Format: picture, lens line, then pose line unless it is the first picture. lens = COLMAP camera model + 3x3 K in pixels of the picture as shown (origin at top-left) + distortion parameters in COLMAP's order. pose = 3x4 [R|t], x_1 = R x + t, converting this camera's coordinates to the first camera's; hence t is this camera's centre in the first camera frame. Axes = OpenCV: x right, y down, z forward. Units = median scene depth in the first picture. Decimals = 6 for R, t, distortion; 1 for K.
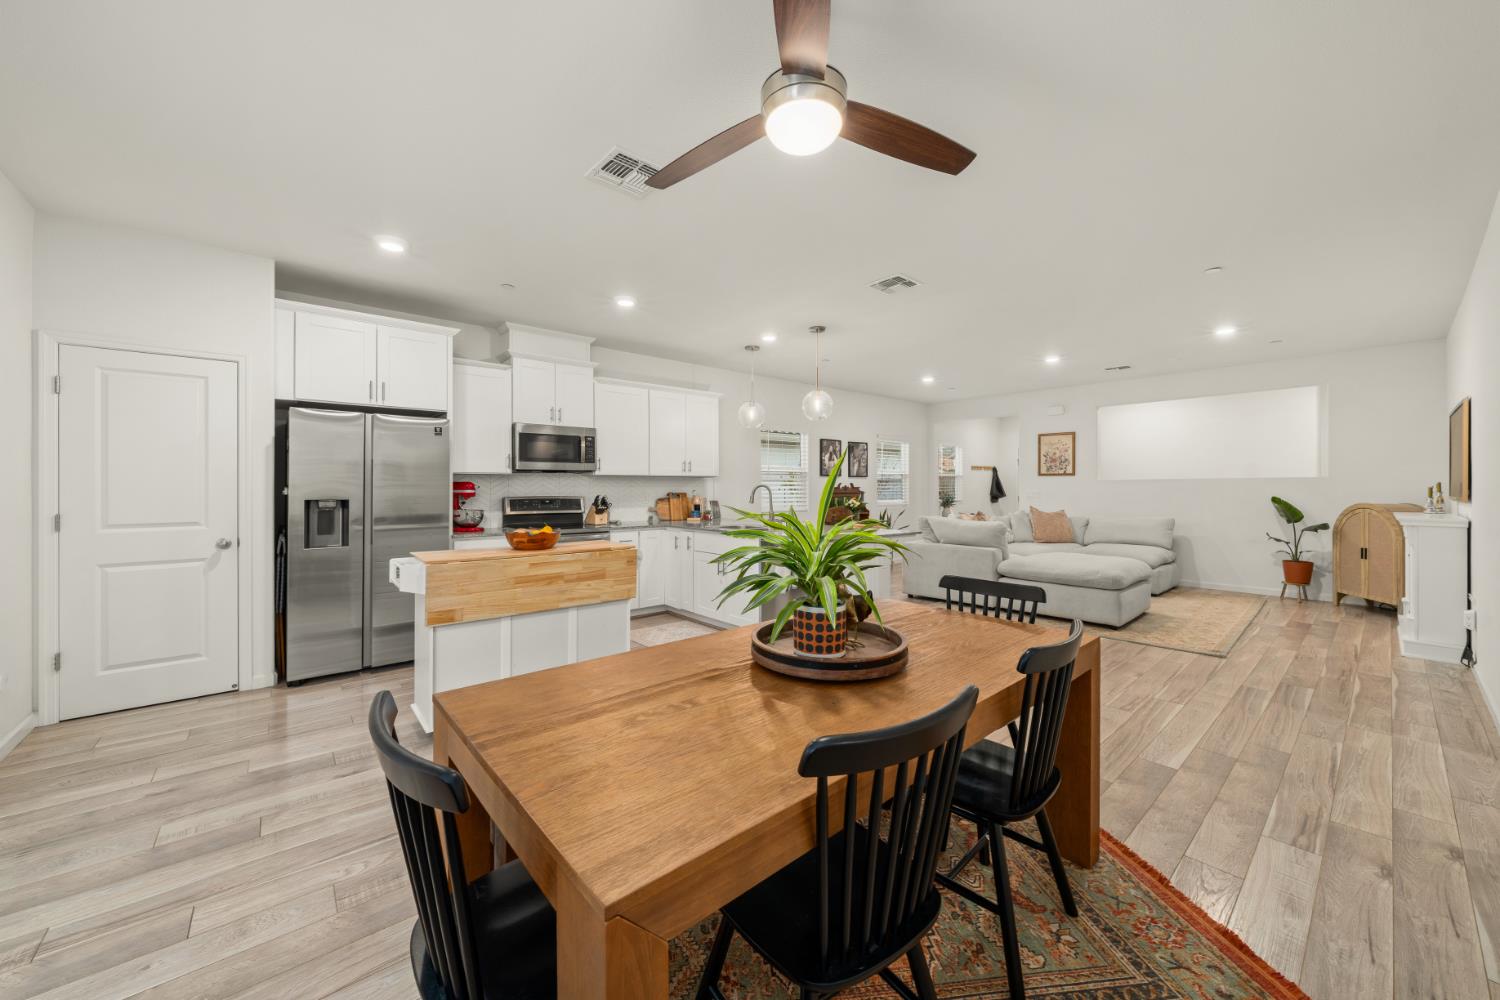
lens RADIAL K [[552.5, 0, 740.0], [0, 552.5, 488.2], [0, 0, 1]] dist [0.001457, 0.000072]
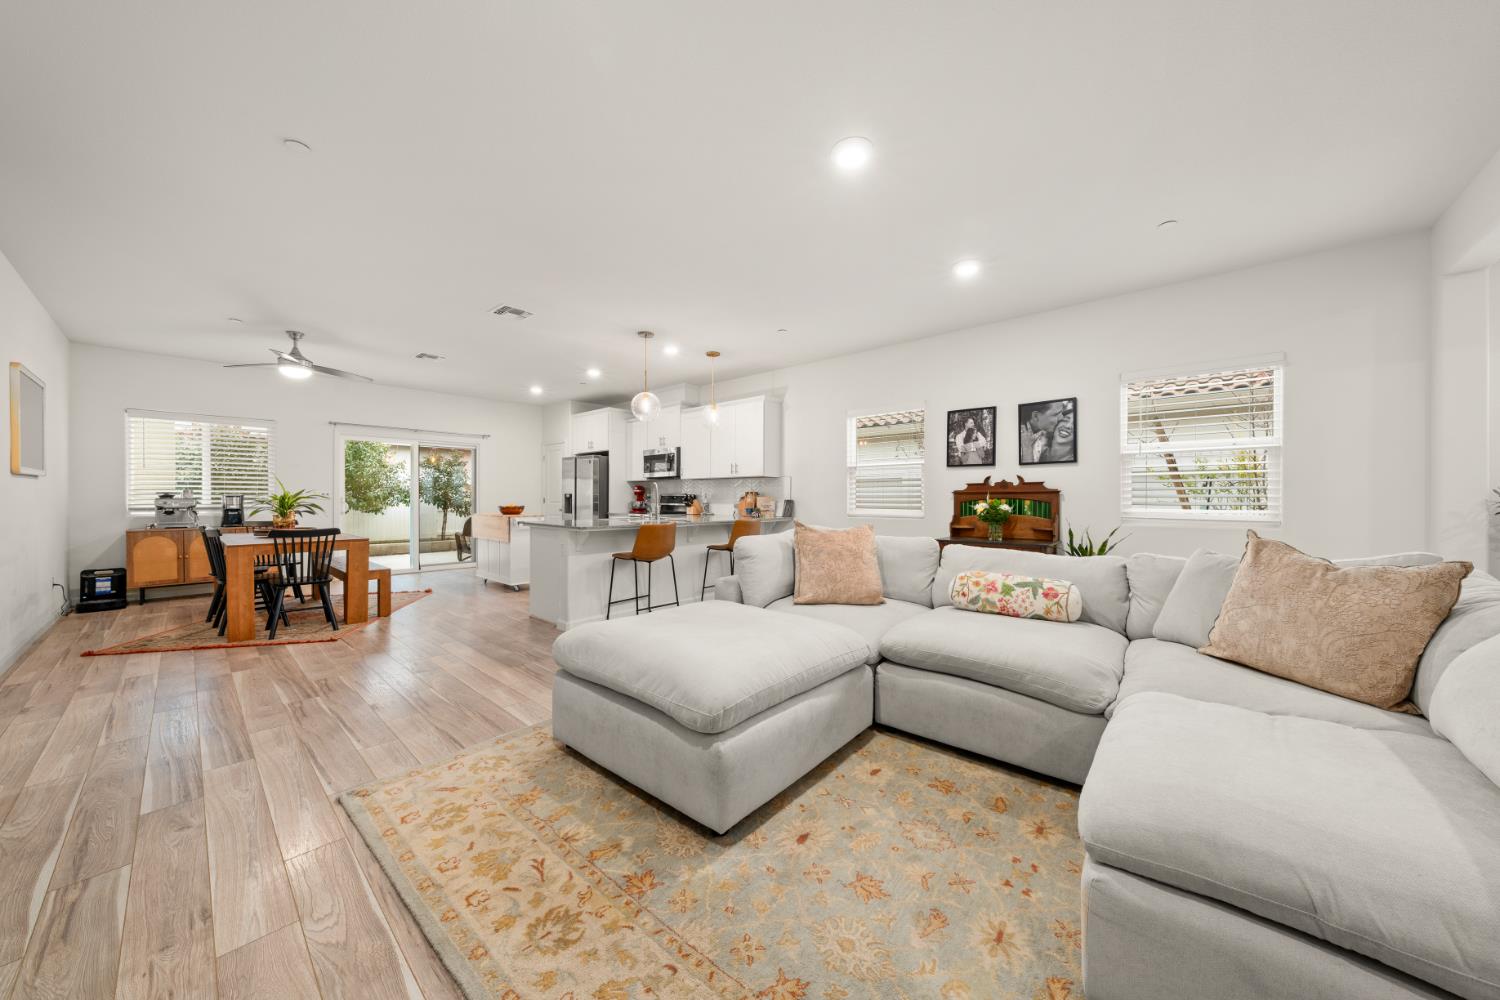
lens RADIAL K [[506.3, 0, 754.0], [0, 506.3, 501.7], [0, 0, 1]] dist [0.002248, -0.000104]
pose [[0.138619, 0.009984, -0.990295, 0.719956], [-0.003352, 0.999948, 0.009612, 0.014097], [0.990340, 0.001987, 0.138646, 0.681682]]
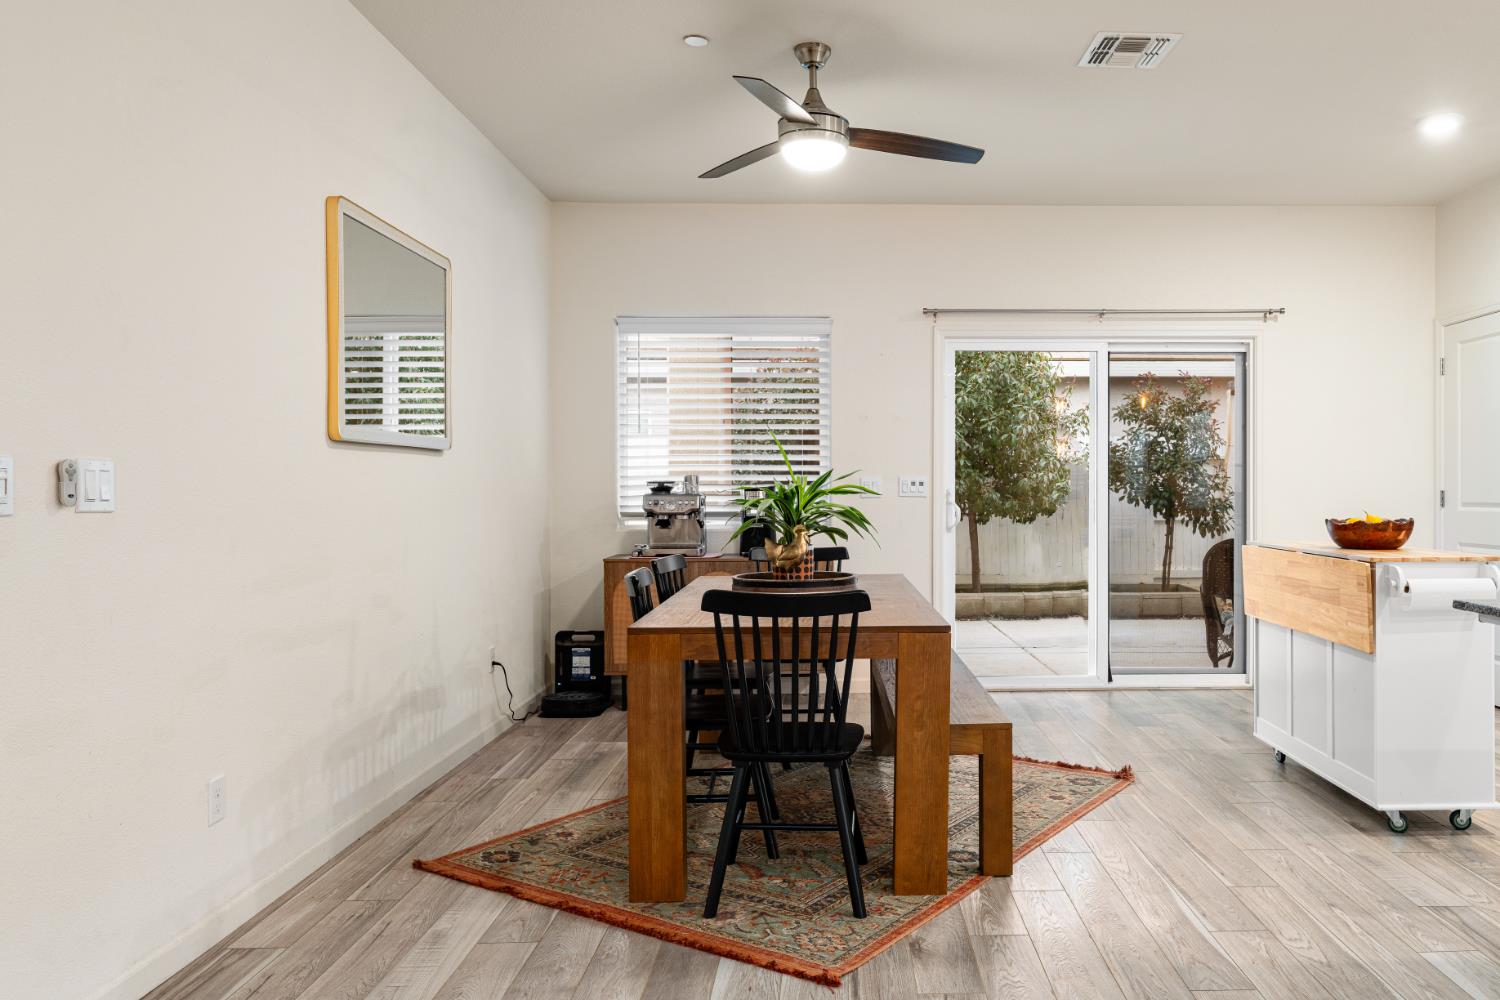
lens RADIAL K [[1122.7, 0, 867.3], [0, 1122.7, 491.6], [0, 0, 1]] dist [-0.003939, -0.002249]
pose [[-0.622561, 0.004927, -0.782556, 0.403625], [0.002188, 0.999987, 0.004555, 0.014587], [0.782568, 0.001124, -0.622564, 0.545743]]
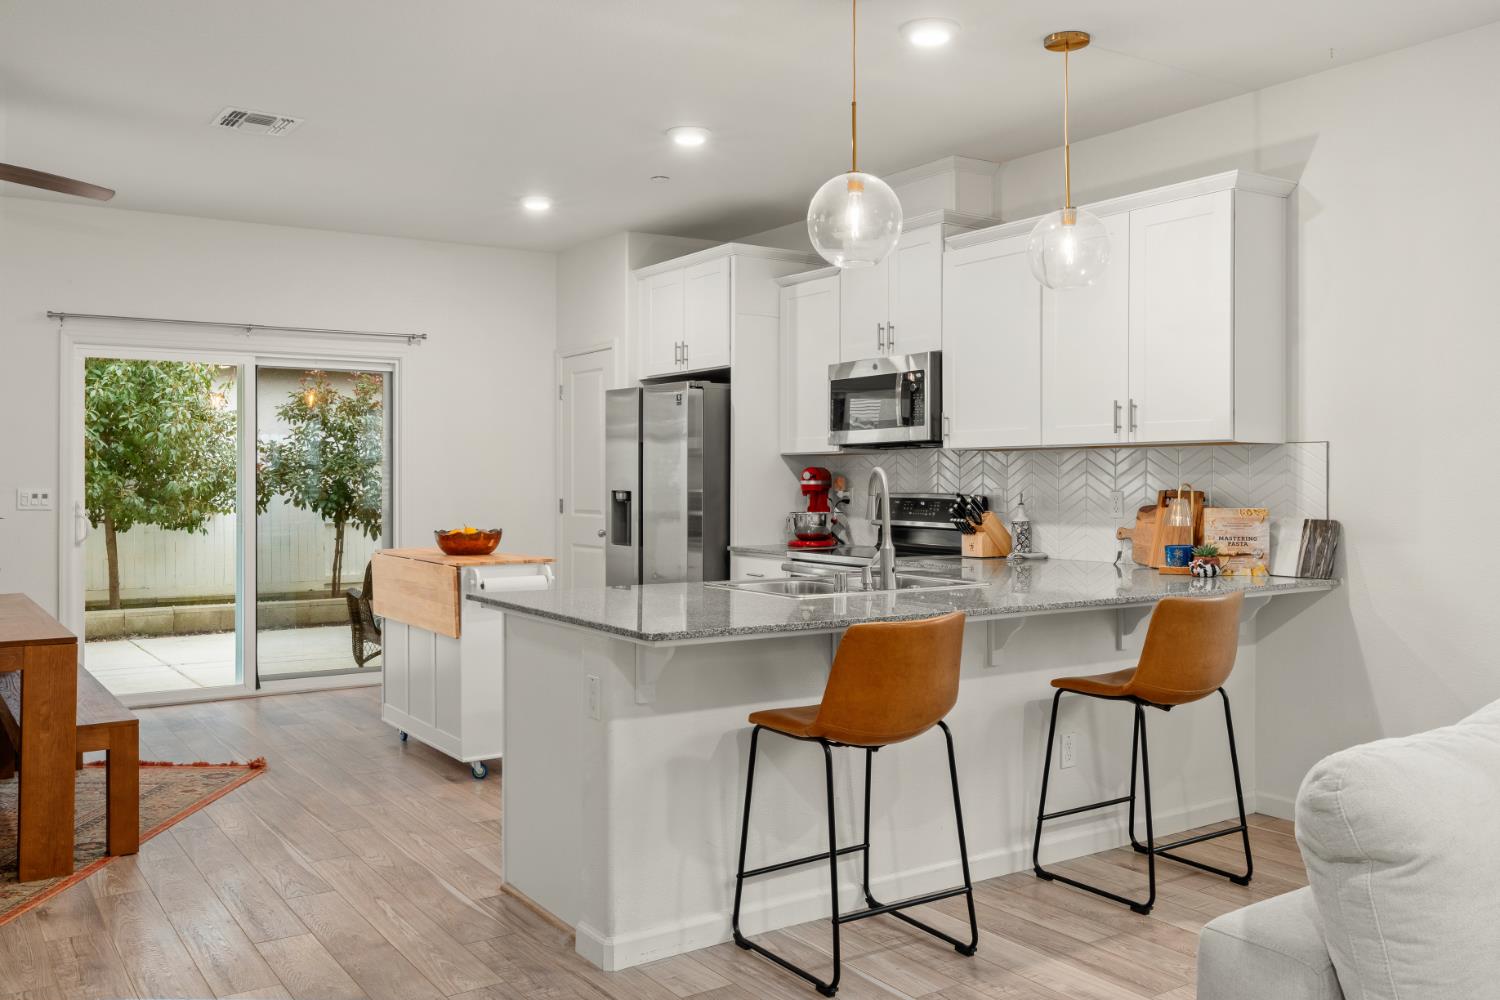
lens RADIAL K [[1268.0, 0, 772.8], [0, 1268.0, 477.8], [0, 0, 1]] dist [0.006316, -0.003825]
pose [[-0.100702, 0.001469, -0.994916, 0.557650], [0.000357, 0.999999, 0.001441, -0.001245], [0.994917, -0.000210, -0.100702, 0.653450]]
